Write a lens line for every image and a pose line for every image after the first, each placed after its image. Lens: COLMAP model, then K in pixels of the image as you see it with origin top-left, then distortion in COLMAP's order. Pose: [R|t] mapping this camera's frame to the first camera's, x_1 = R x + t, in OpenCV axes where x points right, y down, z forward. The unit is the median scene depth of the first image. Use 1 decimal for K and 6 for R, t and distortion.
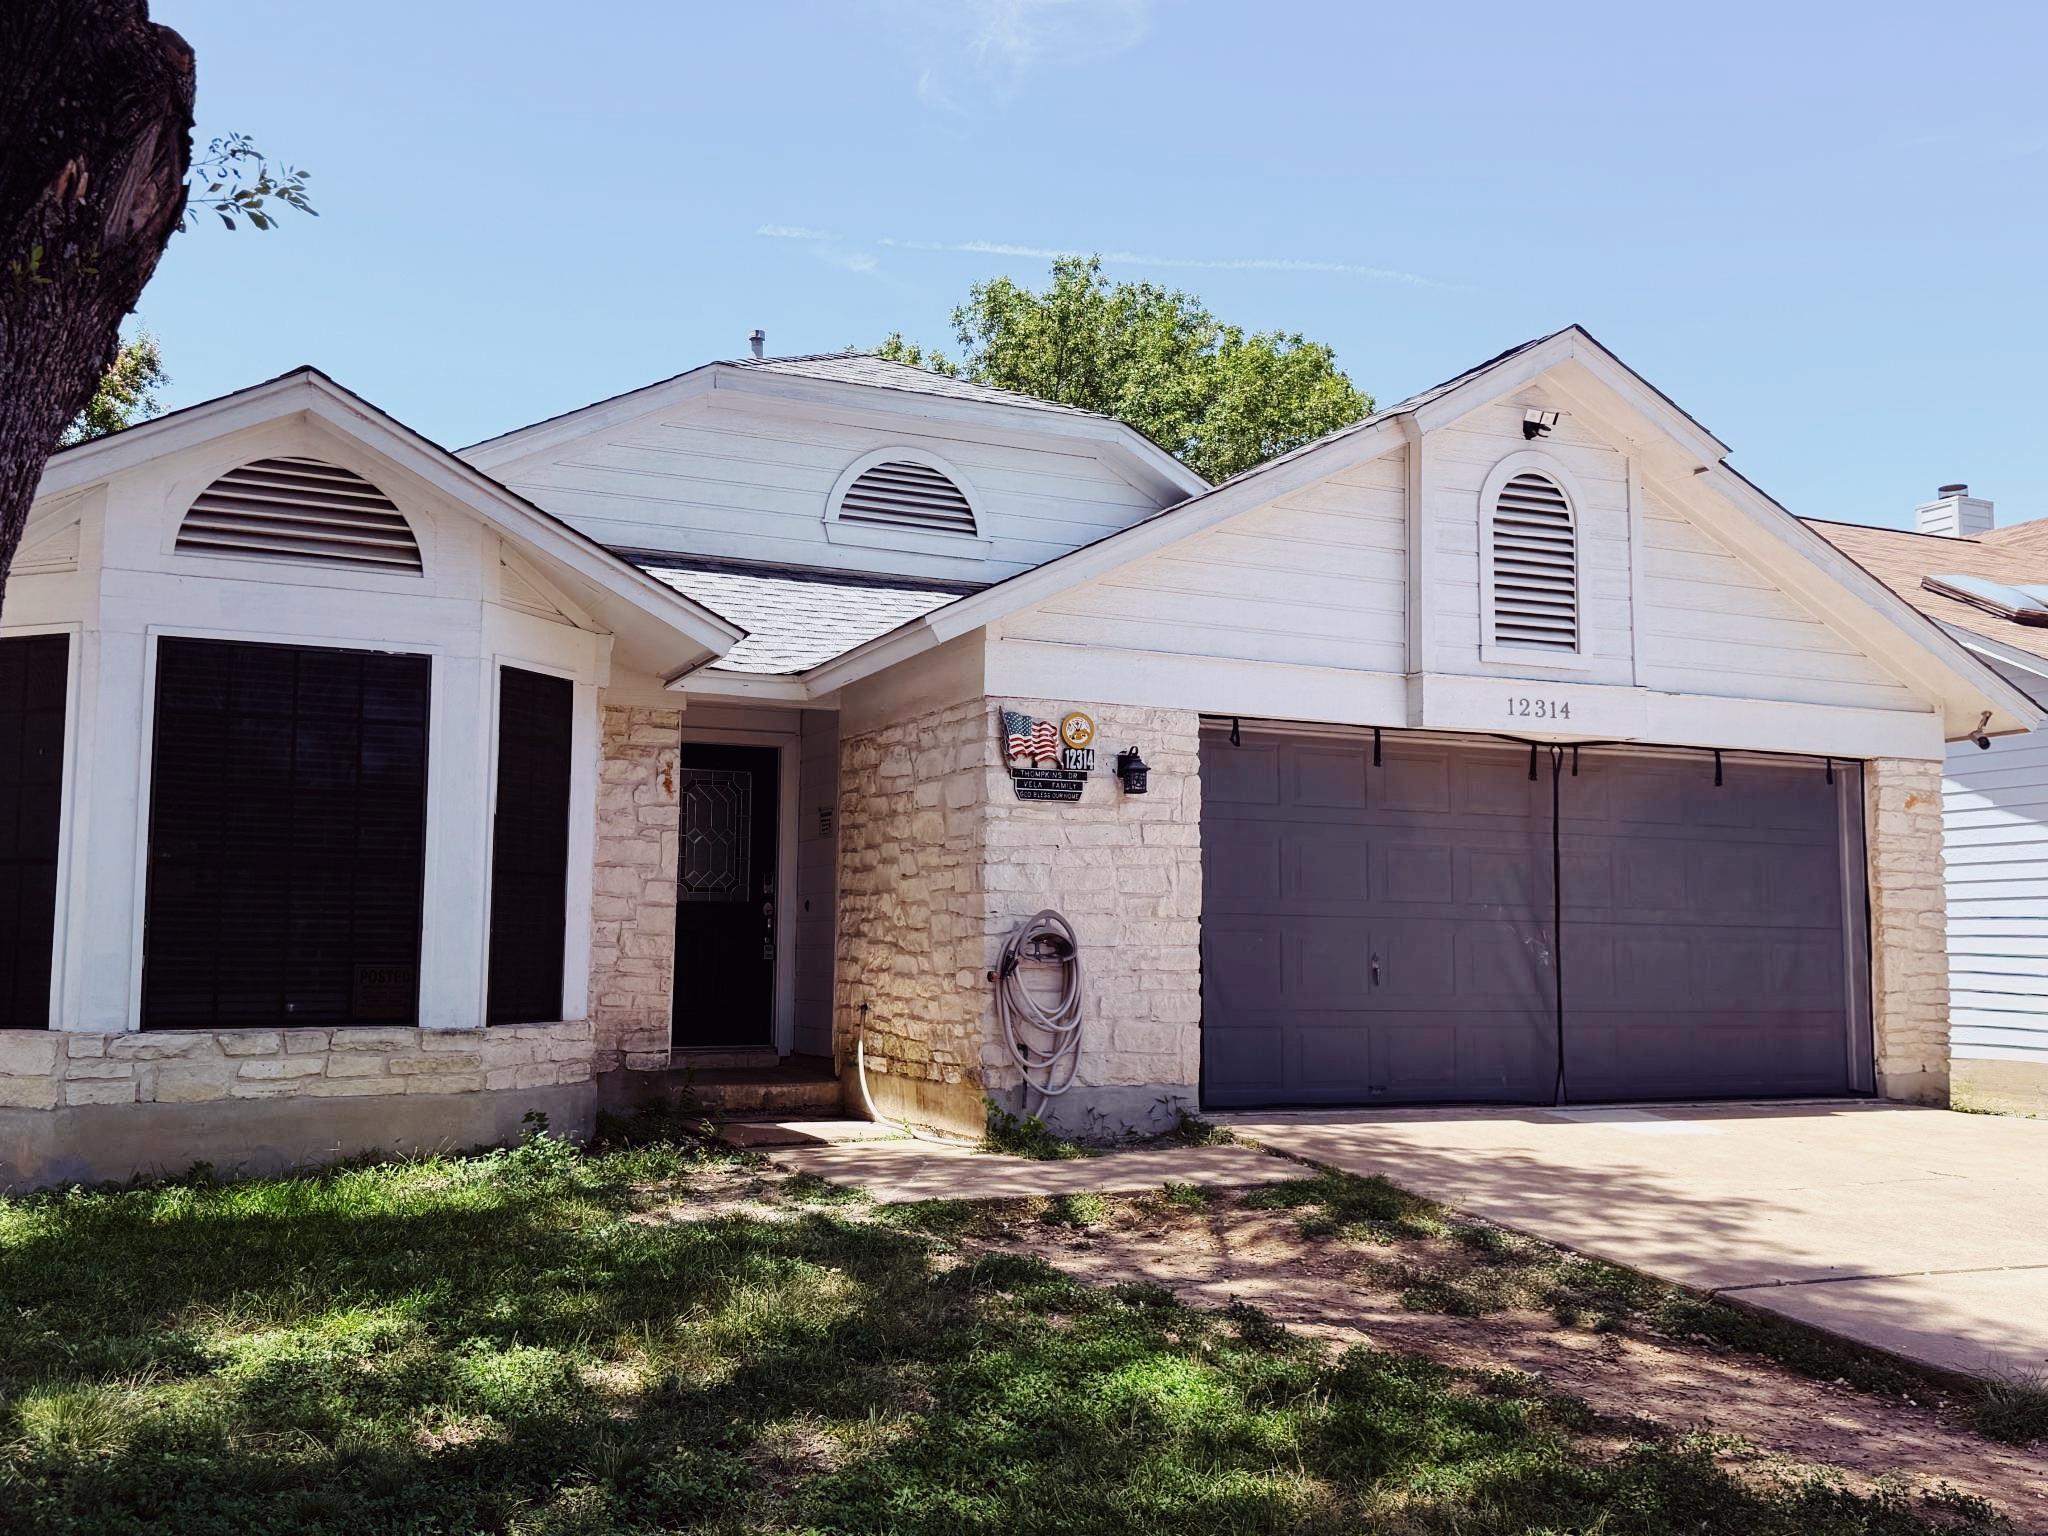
lens RADIAL K [[1881.8, 0, 1024.0], [0, 1881.8, 768.0], [0, 0, 1]] dist [0.145921, -0.250445]
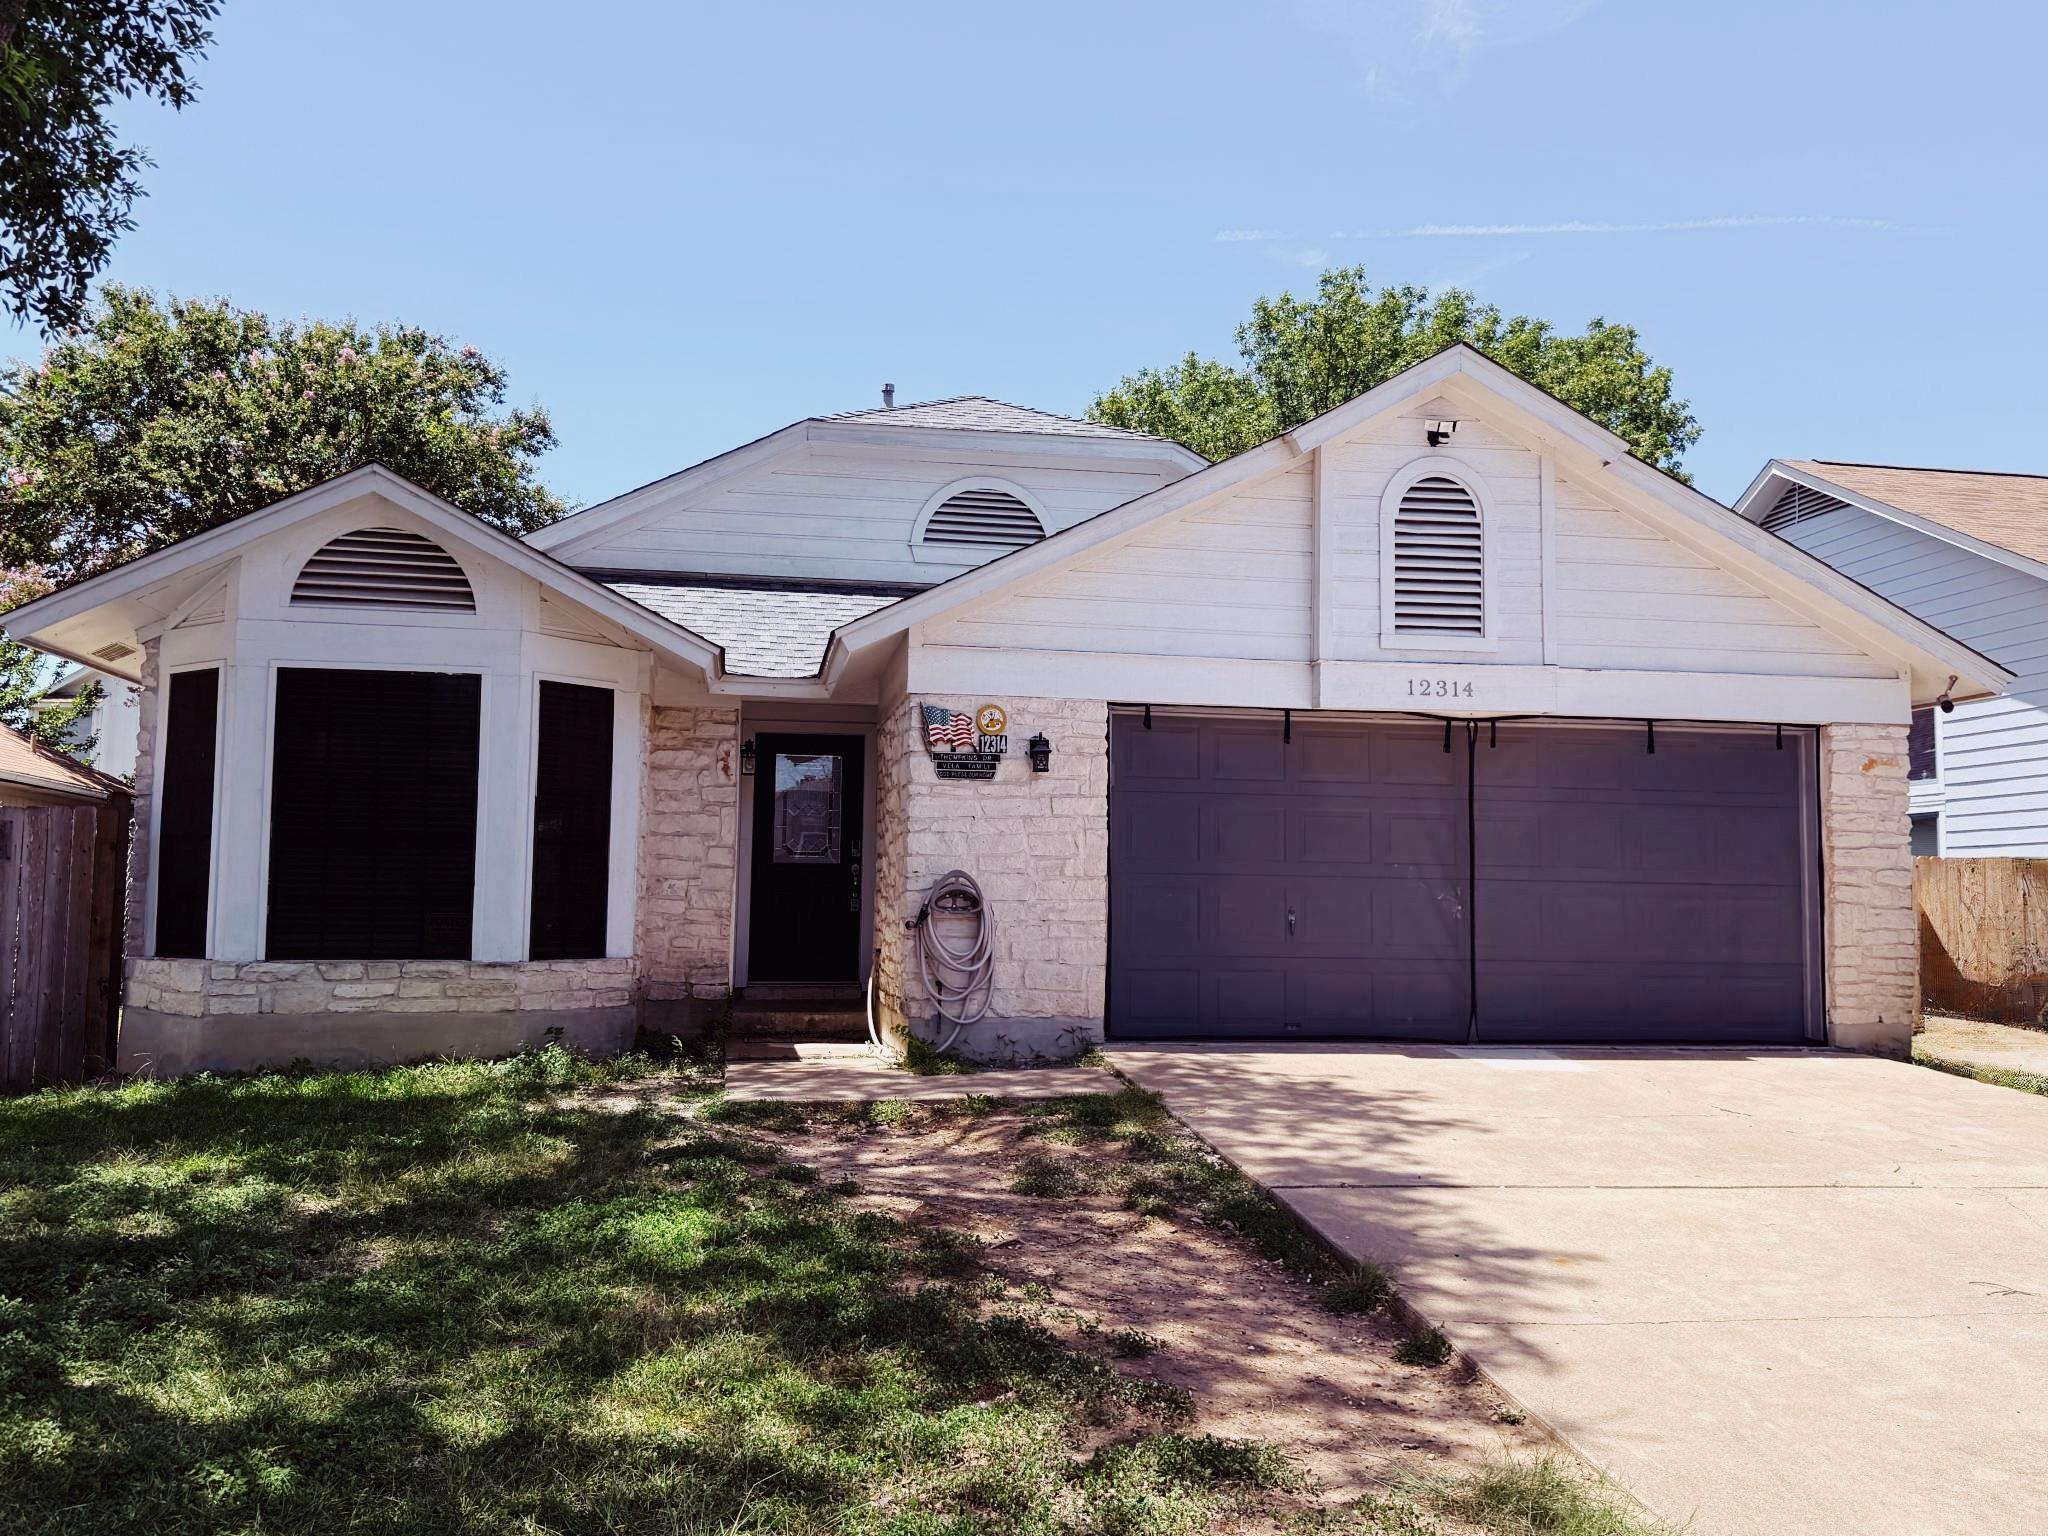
lens RADIAL K [[1726.1, 0, 1031.4], [0, 1726.1, 765.5], [0, 0, 1]] dist [0.145064, -0.234139]
pose [[0.967455, -0.017058, -0.252468, 0.324572], [0.020809, 0.999709, 0.012192, -0.003812], [0.252186, -0.017049, 0.967528, -0.053032]]
